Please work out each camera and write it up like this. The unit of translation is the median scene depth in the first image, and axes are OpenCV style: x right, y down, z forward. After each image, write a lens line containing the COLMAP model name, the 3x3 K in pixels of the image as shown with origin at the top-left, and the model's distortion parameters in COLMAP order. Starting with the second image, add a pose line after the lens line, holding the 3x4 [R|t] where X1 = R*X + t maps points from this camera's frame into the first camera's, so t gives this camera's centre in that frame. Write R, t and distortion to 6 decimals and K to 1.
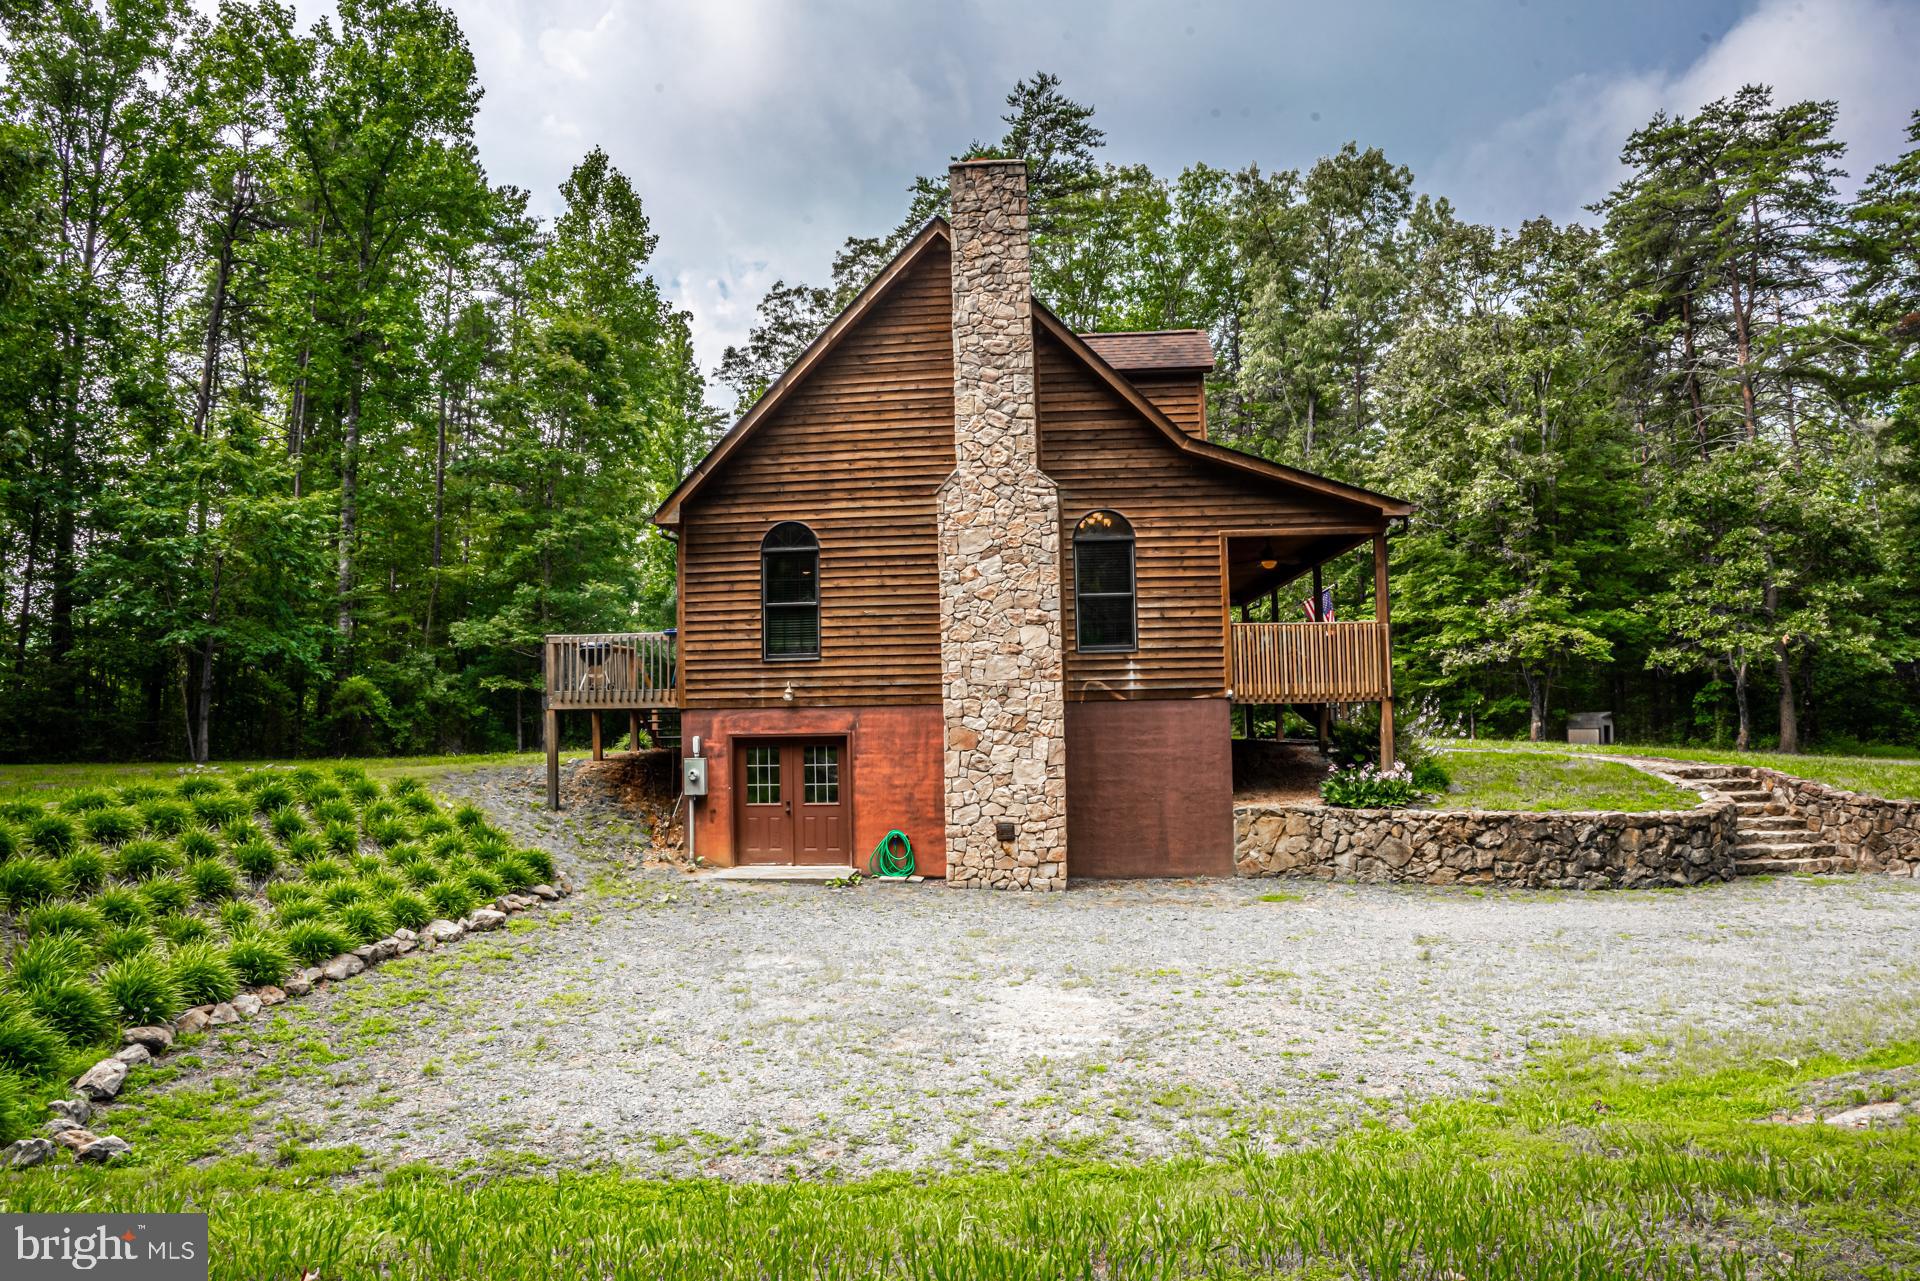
lens RADIAL K [[1108.1, 0, 960.4], [0, 1108.1, 650.4], [0, 0, 1]] dist [-0.153786, 0.043023]
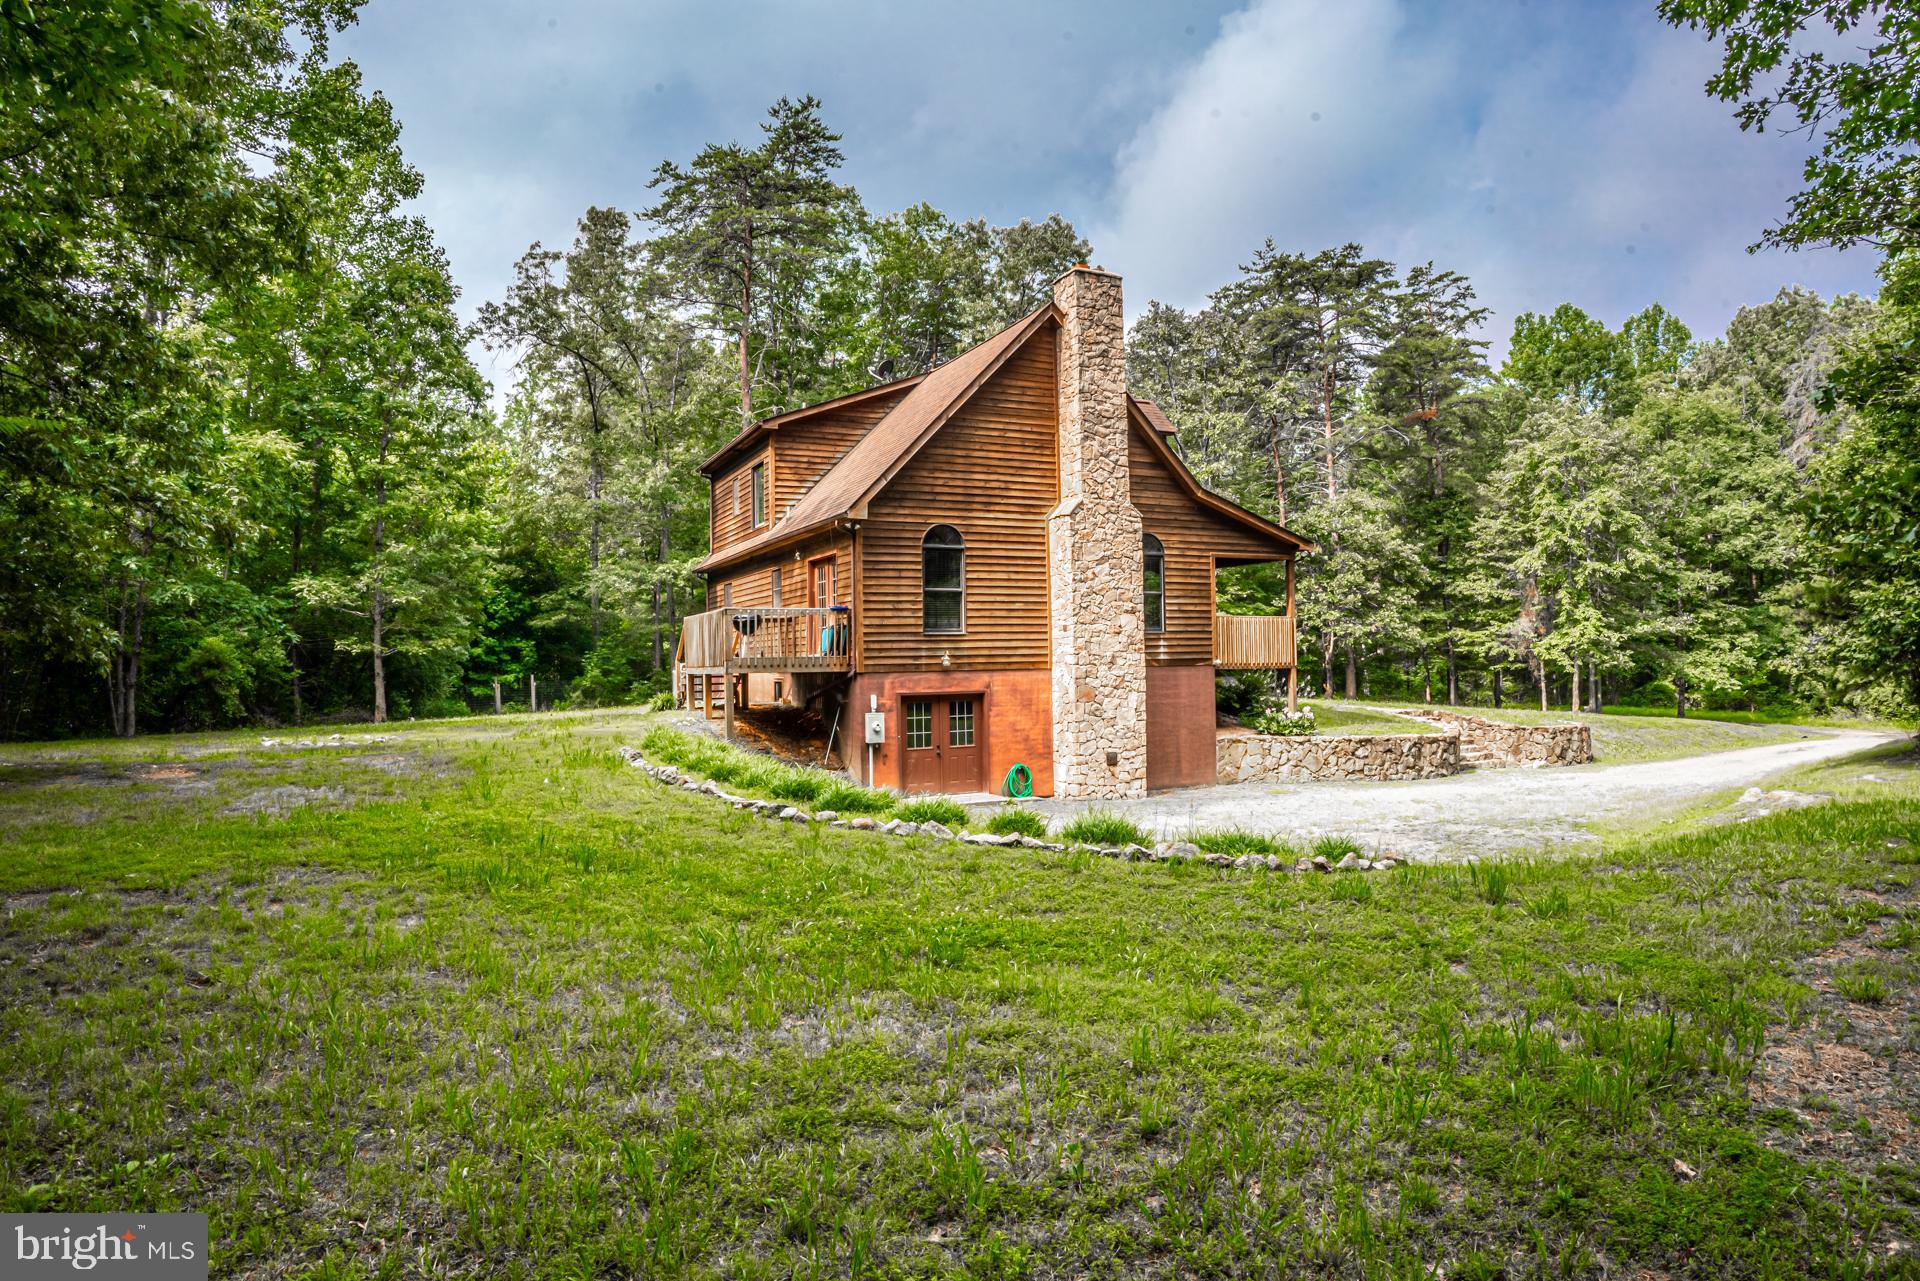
lens RADIAL K [[1108.1, 0, 960.4], [0, 1108.1, 650.4], [0, 0, 1]] dist [-0.153786, 0.043023]
pose [[0.859292, 0.010369, 0.511381, -0.833934], [-0.027697, 0.999271, 0.026278, -0.006693], [-0.510735, -0.036744, 0.858952, -0.110595]]
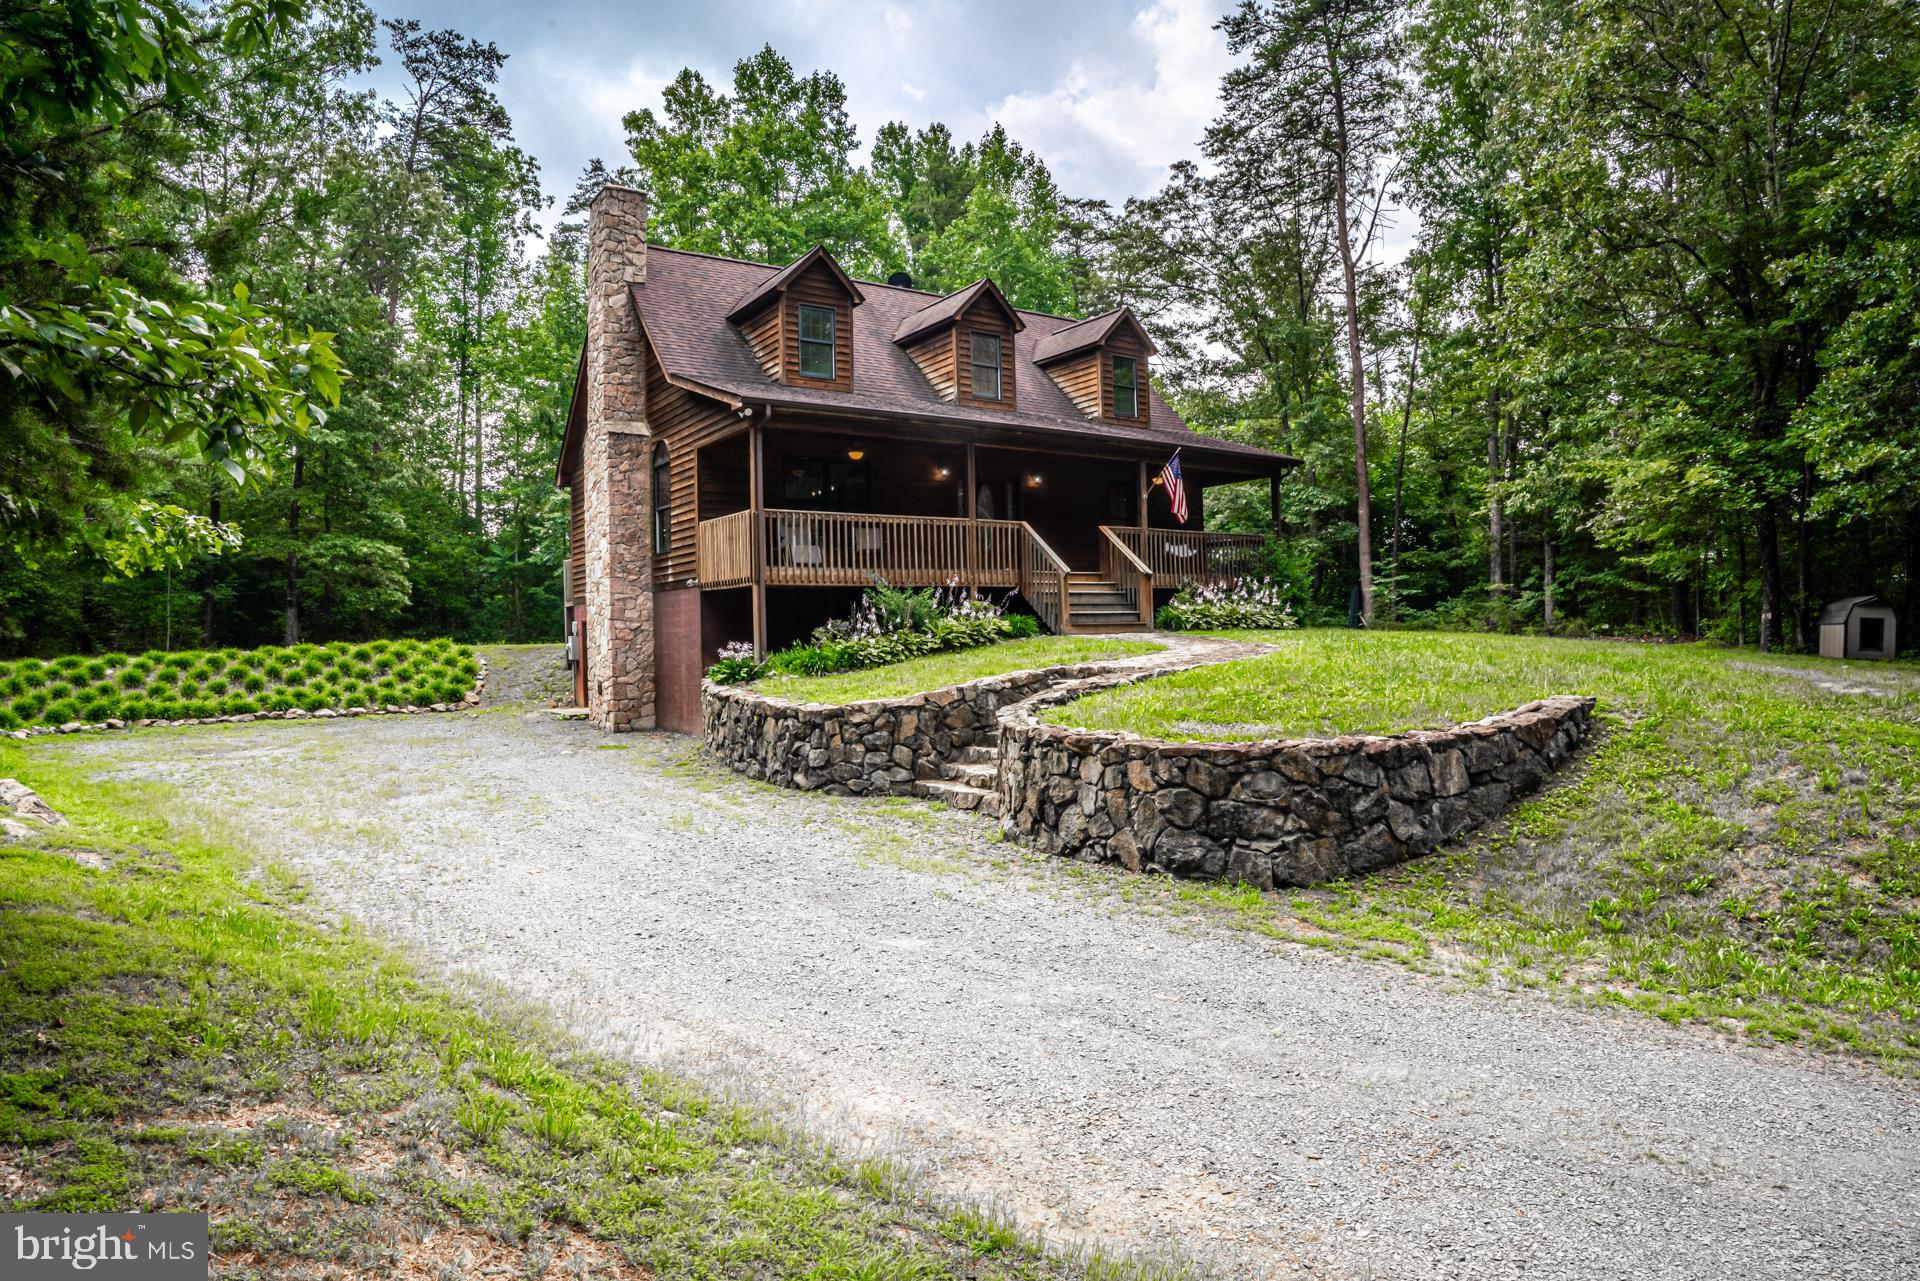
lens RADIAL K [[1108.1, 0, 960.4], [0, 1108.1, 650.4], [0, 0, 1]] dist [-0.153786, 0.043023]
pose [[0.636538, 0.013889, -0.771120, 1.360028], [0.051805, 0.996810, 0.060718, 0.056302], [0.769503, -0.078597, 0.633788, 0.471665]]
